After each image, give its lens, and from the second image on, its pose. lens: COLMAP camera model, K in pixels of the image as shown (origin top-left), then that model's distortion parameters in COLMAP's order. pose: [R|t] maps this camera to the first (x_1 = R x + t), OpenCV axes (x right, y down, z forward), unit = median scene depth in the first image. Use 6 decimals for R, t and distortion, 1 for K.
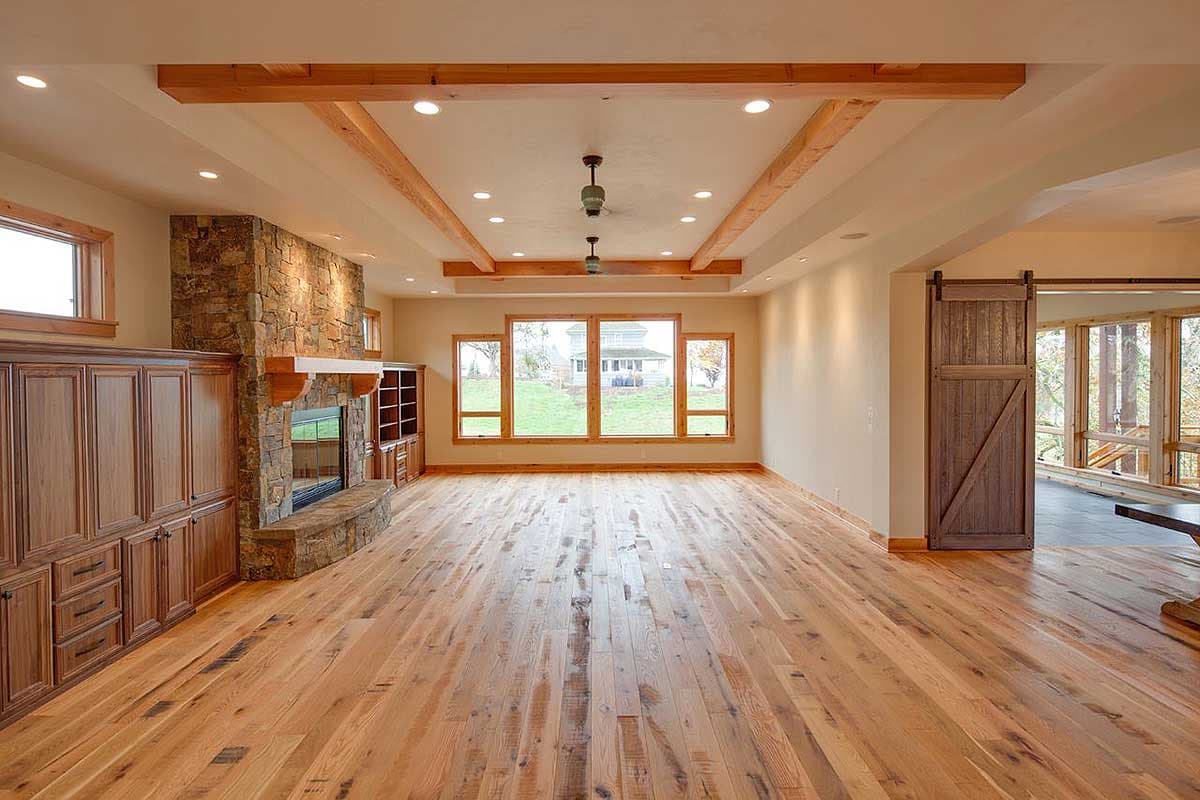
lens RADIAL K [[584.2, 0, 586.7], [0, 584.2, 382.6], [0, 0, 1]] dist [0.007010, -0.003411]
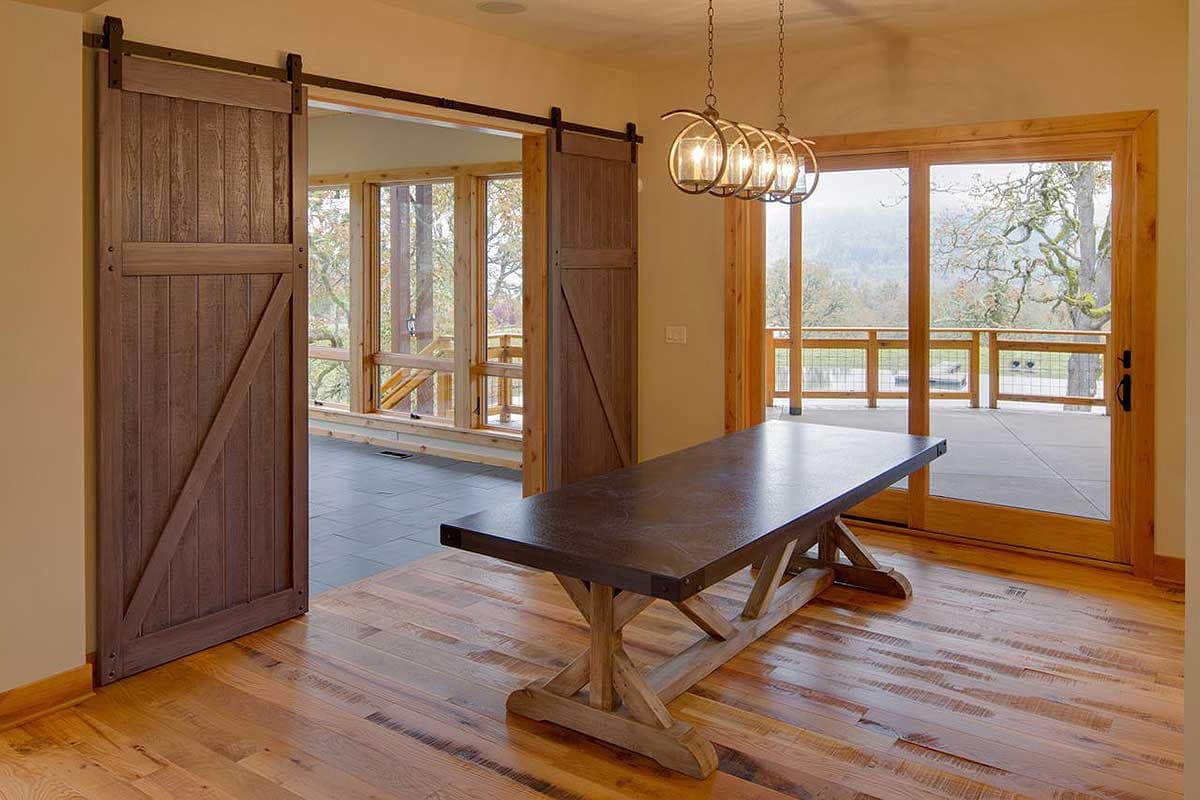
lens RADIAL K [[933.3, 0, 601.1], [0, 933.3, 262.6], [0, 0, 1]] dist [-0.004253, -0.013574]
pose [[0.578993, -0.001493, 0.815331, 0.215578], [0.010419, 0.999930, -0.005568, -0.006102], [-0.815266, 0.011719, 0.578968, 0.275338]]
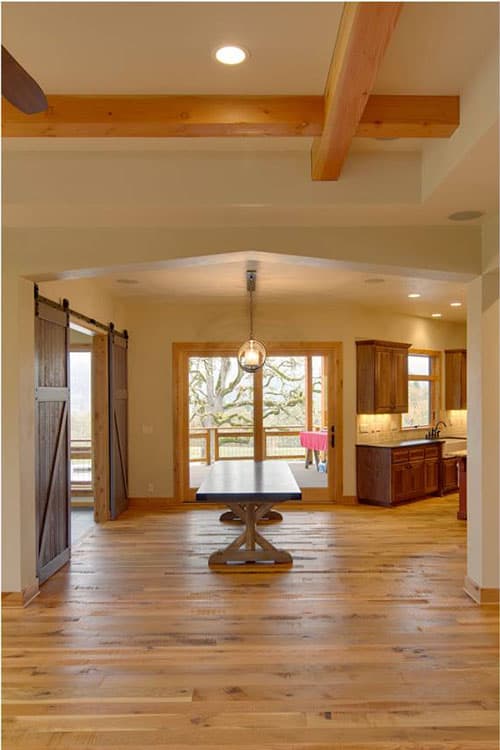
lens RADIAL K [[624.6, 0, 252.7], [0, 624.6, 382.3], [0, 0, 1]] dist [0.018108, 0.007817]
pose [[-0.039066, 0.022410, 0.998985, -0.334202], [0.014997, 0.999649, -0.021838, -0.006721], [-0.999124, 0.014129, -0.039389, 0.589967]]
